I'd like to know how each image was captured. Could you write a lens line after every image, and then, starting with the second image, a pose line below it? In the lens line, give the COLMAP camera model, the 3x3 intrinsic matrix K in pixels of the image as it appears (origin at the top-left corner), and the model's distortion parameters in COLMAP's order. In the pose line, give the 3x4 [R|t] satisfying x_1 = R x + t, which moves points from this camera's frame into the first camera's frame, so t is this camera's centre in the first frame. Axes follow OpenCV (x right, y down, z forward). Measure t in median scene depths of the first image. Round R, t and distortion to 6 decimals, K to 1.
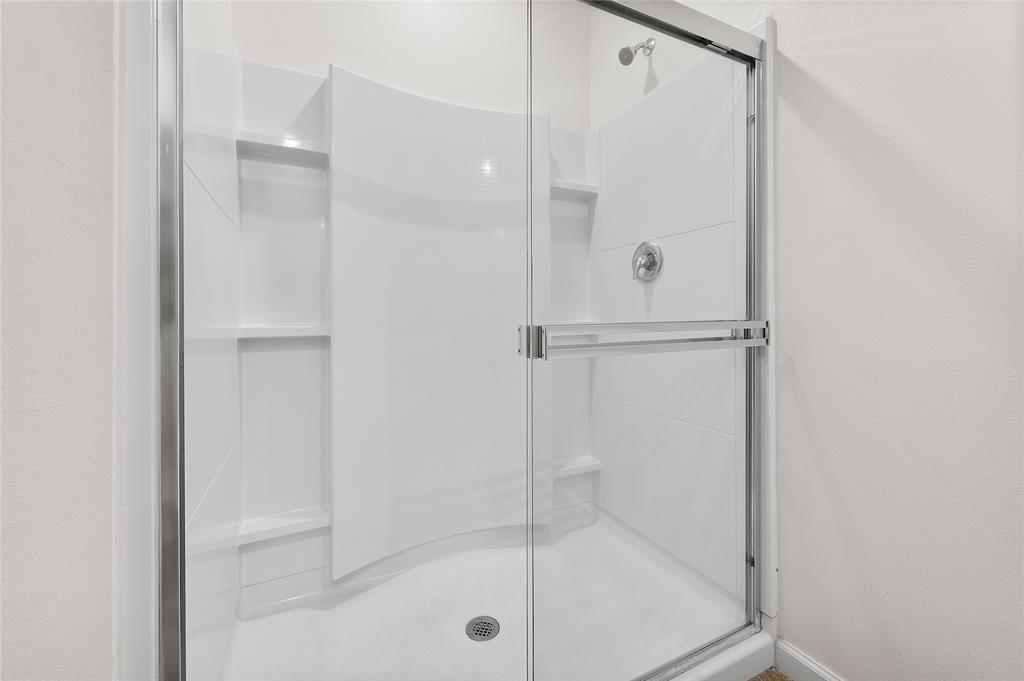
lens RADIAL K [[413.3, 0, 513.0], [0, 413.3, 319.5], [0, 0, 1]] dist [-0.000199, -0.000074]
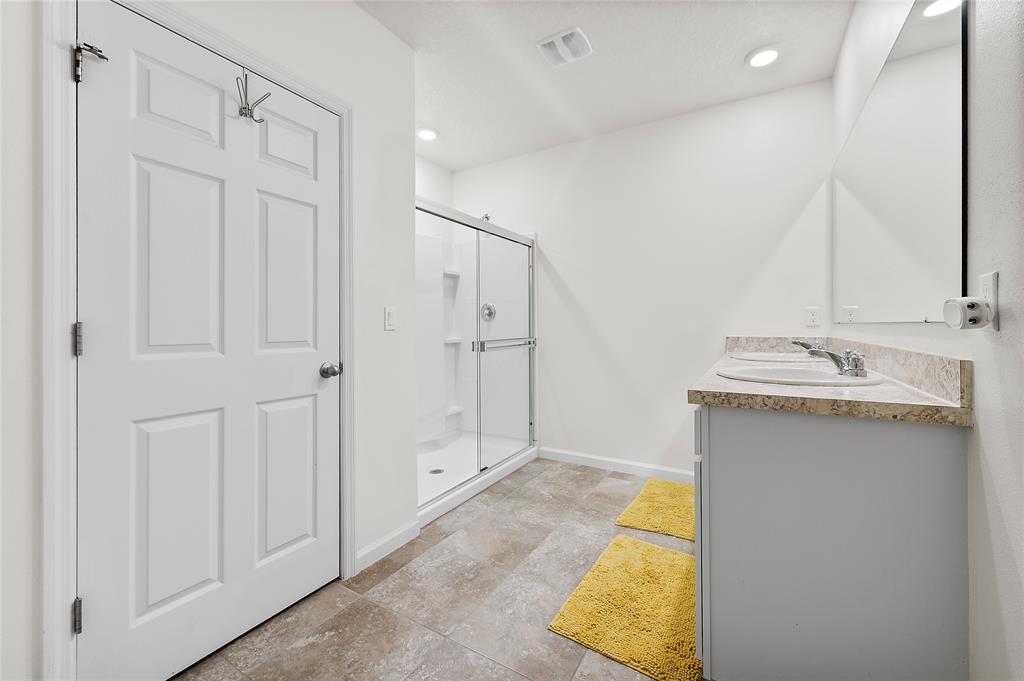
lens RADIAL K [[406.6, 0, 510.9], [0, 406.6, 343.6], [0, 0, 1]] dist [0.001450, 0.000025]
pose [[0.838646, -0.024693, 0.544117, -1.040435], [0.009331, 0.999477, 0.030976, -0.045778], [-0.544597, -0.020901, 0.838437, -1.248586]]
